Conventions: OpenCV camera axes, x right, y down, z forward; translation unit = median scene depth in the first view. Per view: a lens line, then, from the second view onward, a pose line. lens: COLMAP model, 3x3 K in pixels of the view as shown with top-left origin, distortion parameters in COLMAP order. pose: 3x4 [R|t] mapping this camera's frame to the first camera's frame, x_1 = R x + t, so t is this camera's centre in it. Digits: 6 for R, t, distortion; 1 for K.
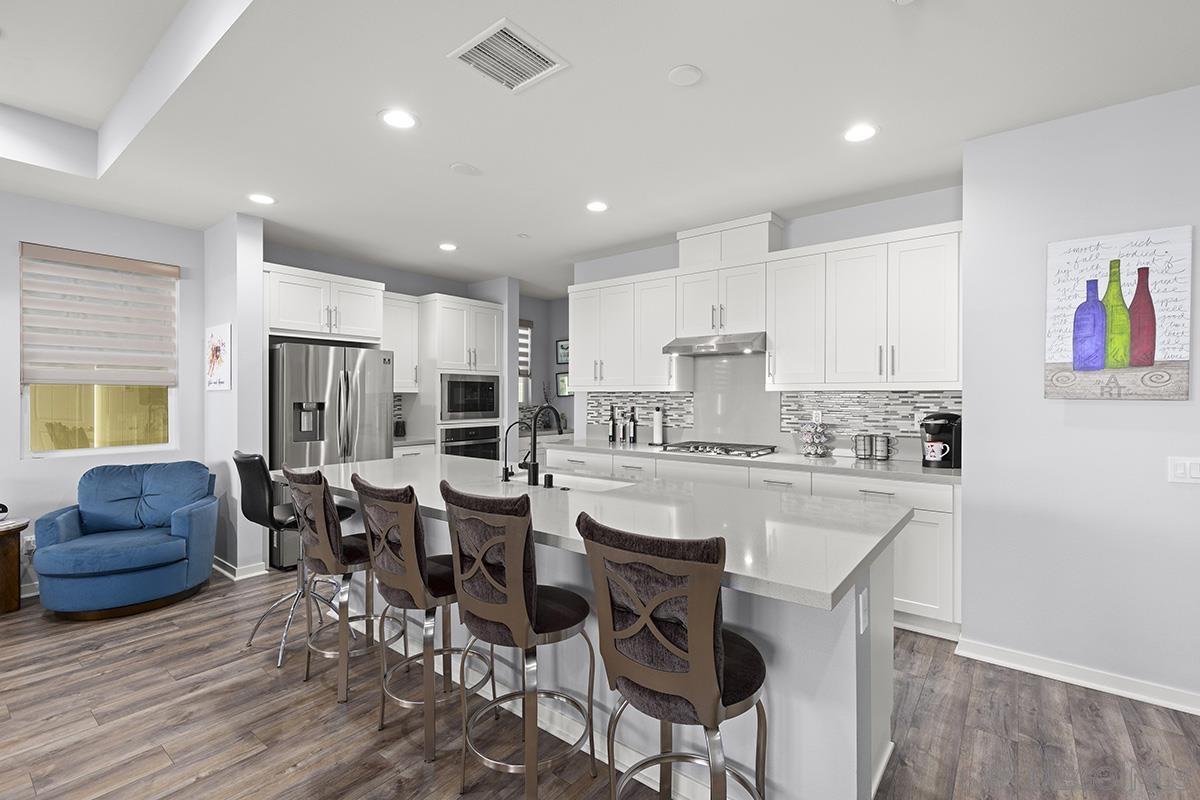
lens RADIAL K [[540.2, 0, 604.8], [0, 540.2, 398.2], [0, 0, 1]] dist [0.006814, -0.000840]
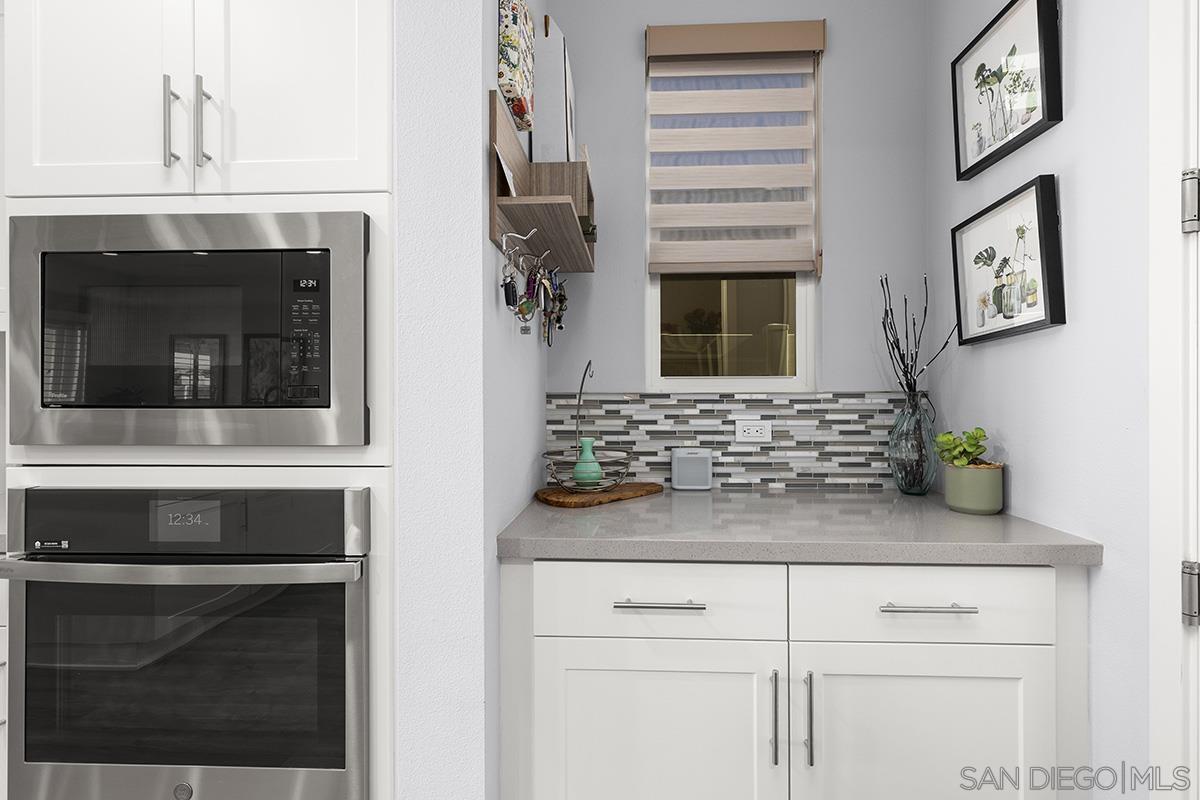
lens RADIAL K [[540.2, 0, 602.2], [0, 540.2, 392.7], [0, 0, 1]] dist [0.006814, -0.000840]
pose [[0.578612, -0.007523, -0.815568, -0.005651], [-0.000630, 0.999953, -0.009671, 0.030910], [0.815603, 0.006110, 0.578580, 1.460130]]
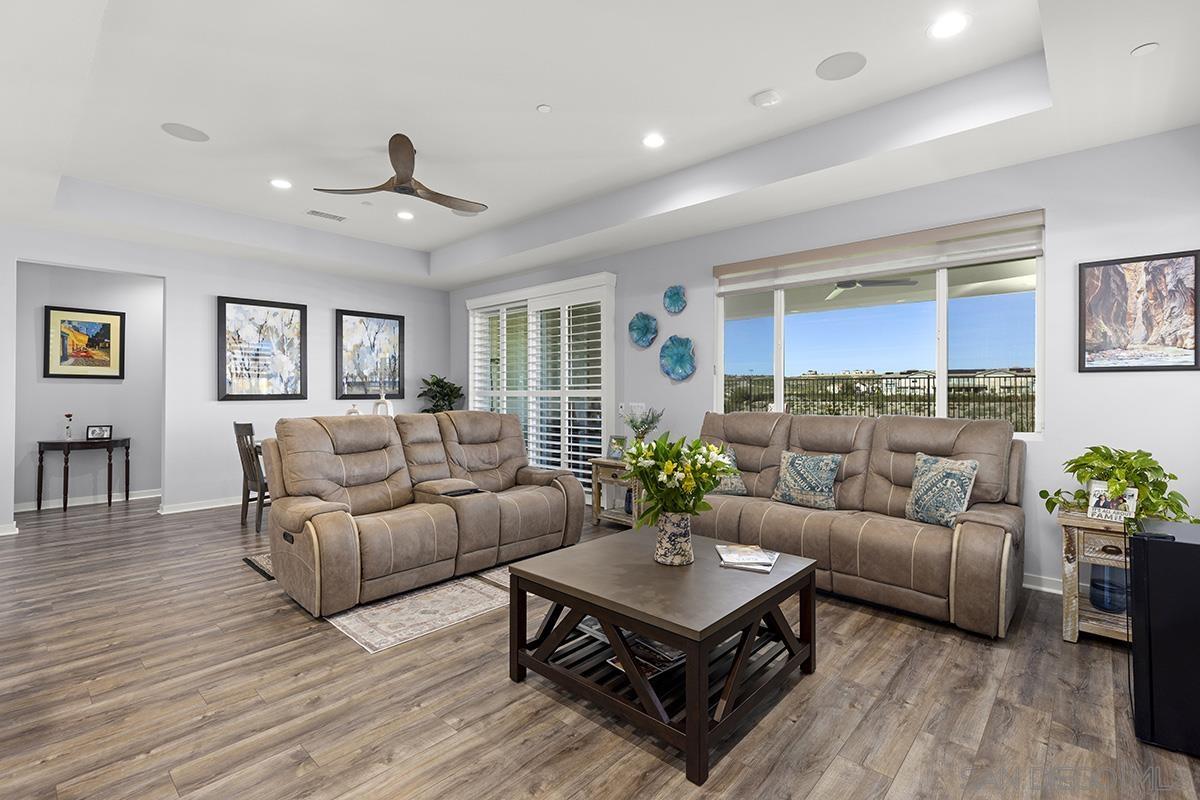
lens RADIAL K [[540.2, 0, 608.3], [0, 540.2, 390.5], [0, 0, 1]] dist [0.006814, -0.000840]
pose [[-0.997634, -0.005331, 0.068548, -0.786998], [-0.005481, 0.999983, -0.002004, 0.028387], [-0.068536, -0.002375, -0.997646, 0.924006]]
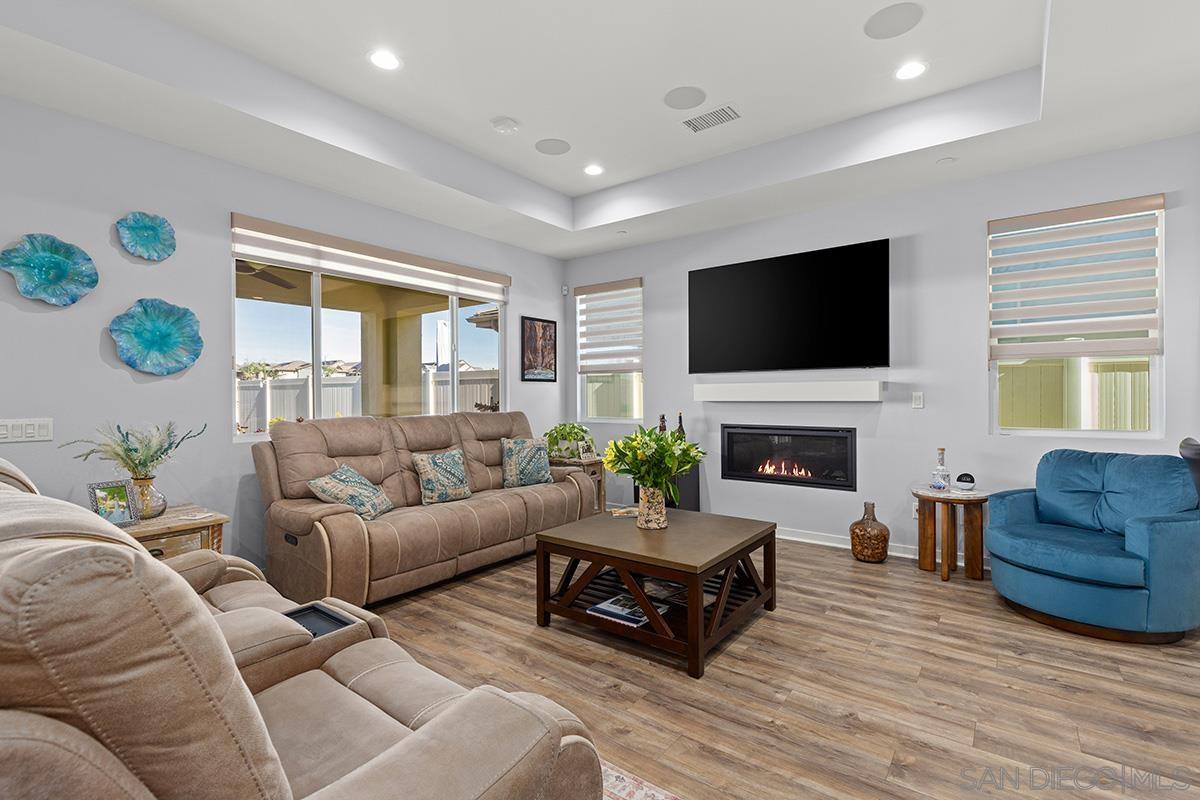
lens RADIAL K [[540.2, 0, 608.6], [0, 540.2, 400.7], [0, 0, 1]] dist [0.006814, -0.000840]
pose [[0.023463, 0.009236, -0.999682, -0.063068], [0.004773, 0.999945, 0.009350, 0.032637], [0.999713, -0.004991, 0.023417, 0.237864]]
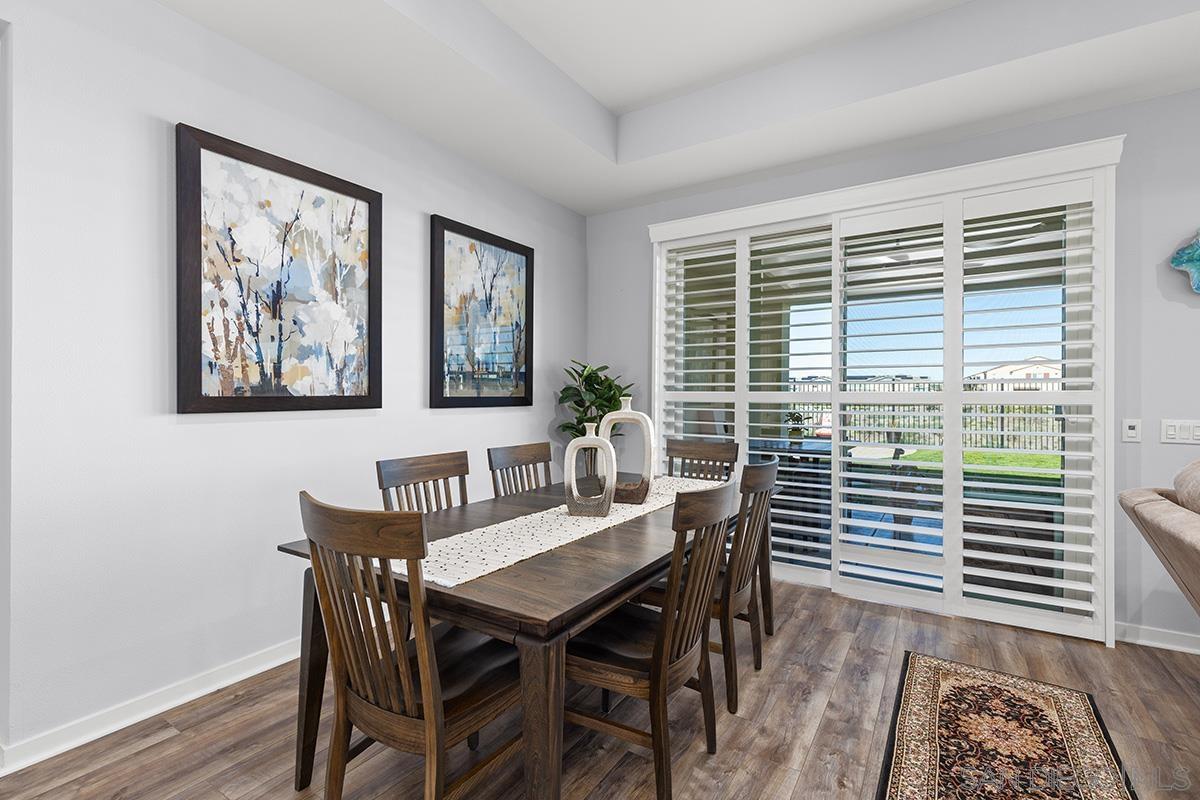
lens RADIAL K [[540.2, 0, 604.2], [0, 540.2, 395.1], [0, 0, 1]] dist [0.006814, -0.000840]
pose [[-0.995978, -0.010963, -0.088919, -0.003624], [-0.010906, 0.999940, -0.001132, 0.036642], [0.088926, -0.000158, -0.996038, 0.102797]]
